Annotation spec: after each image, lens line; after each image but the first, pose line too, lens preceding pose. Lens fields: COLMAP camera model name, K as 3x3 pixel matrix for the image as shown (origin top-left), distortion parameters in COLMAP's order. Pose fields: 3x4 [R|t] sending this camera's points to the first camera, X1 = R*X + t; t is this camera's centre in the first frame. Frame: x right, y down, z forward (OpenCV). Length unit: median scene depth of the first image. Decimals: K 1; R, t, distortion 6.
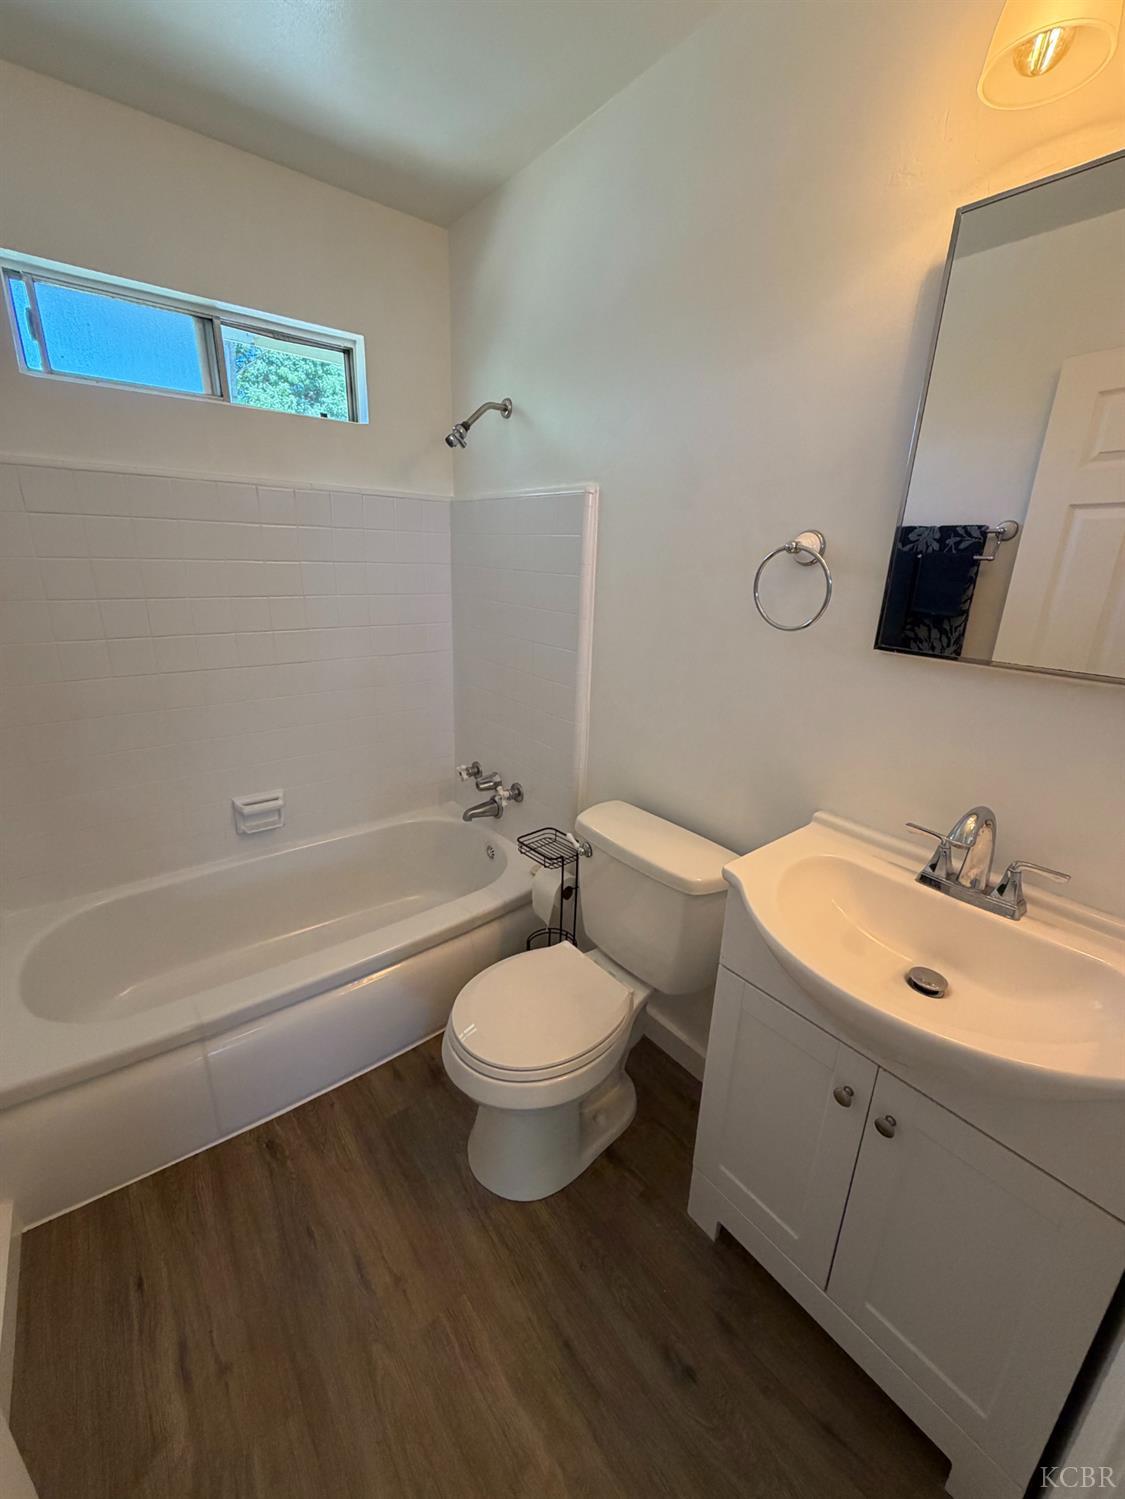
lens RADIAL K [[599.9, 0, 557.8], [0, 599.9, 750.1], [0, 0, 1]] dist [-0.001732, 0.000643]
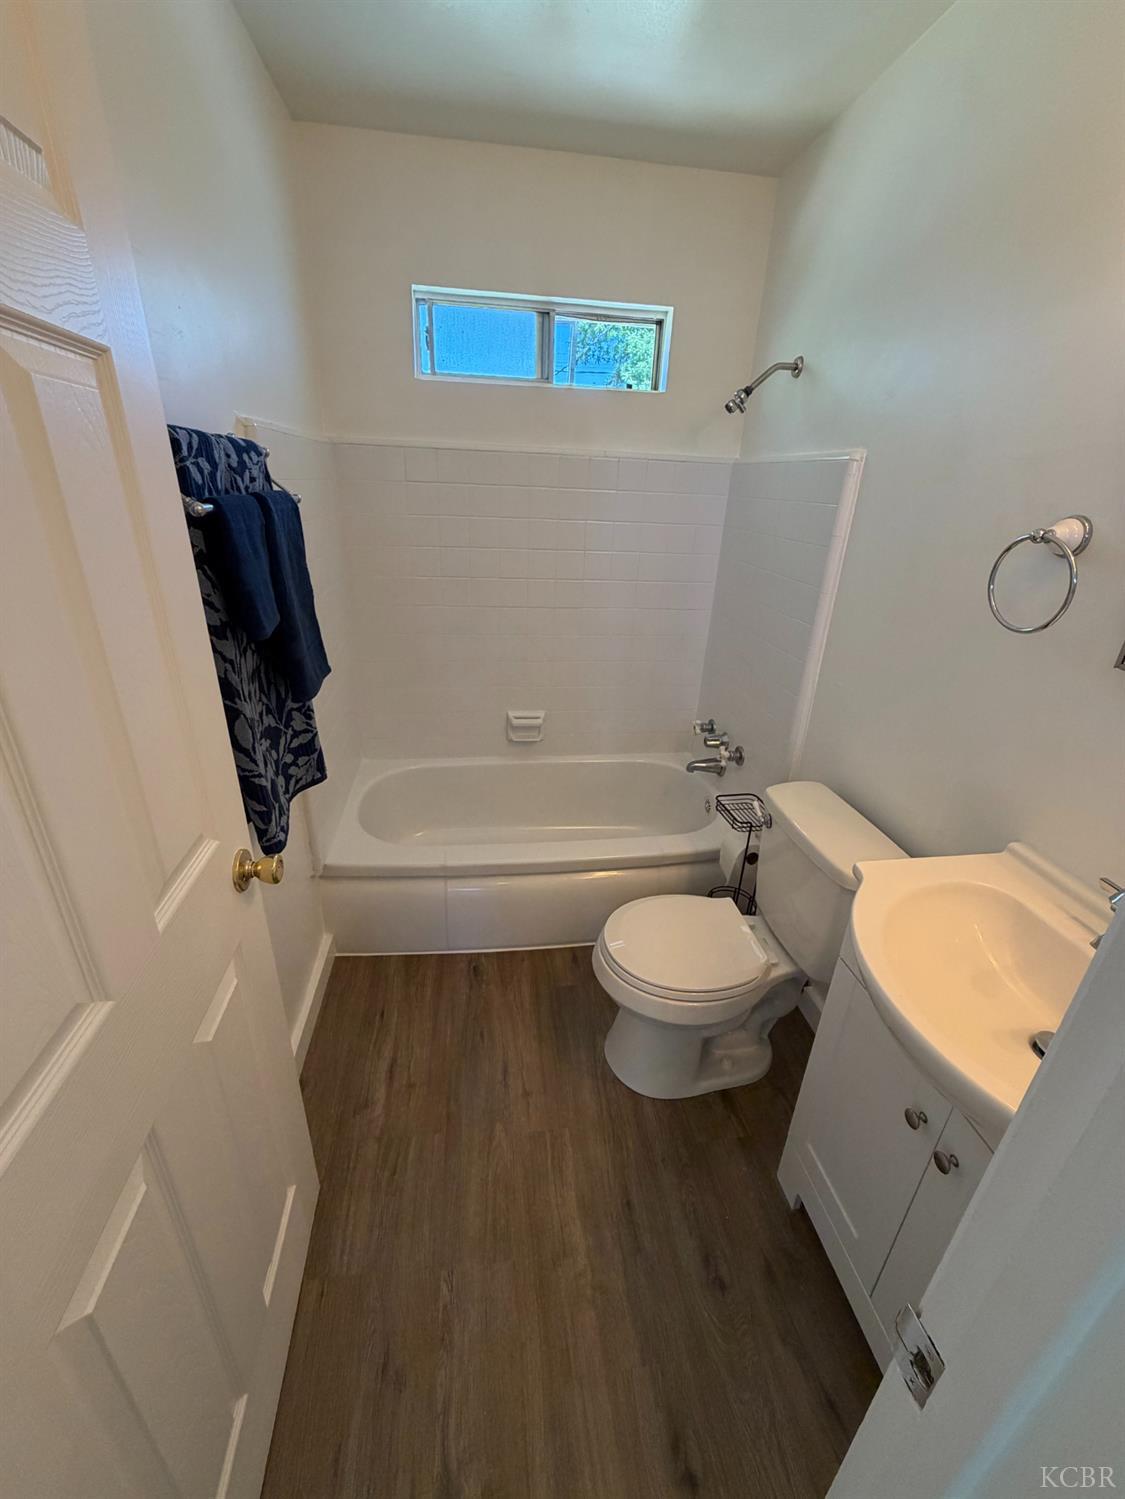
lens RADIAL K [[599.9, 0, 559.9], [0, 599.9, 751.9], [0, 0, 1]] dist [-0.001732, 0.000643]
pose [[0.860990, 0.210515, -0.463011, 0.200030], [-0.169827, 0.977068, 0.128438, -0.022196], [0.479431, -0.031952, 0.876998, -0.074053]]
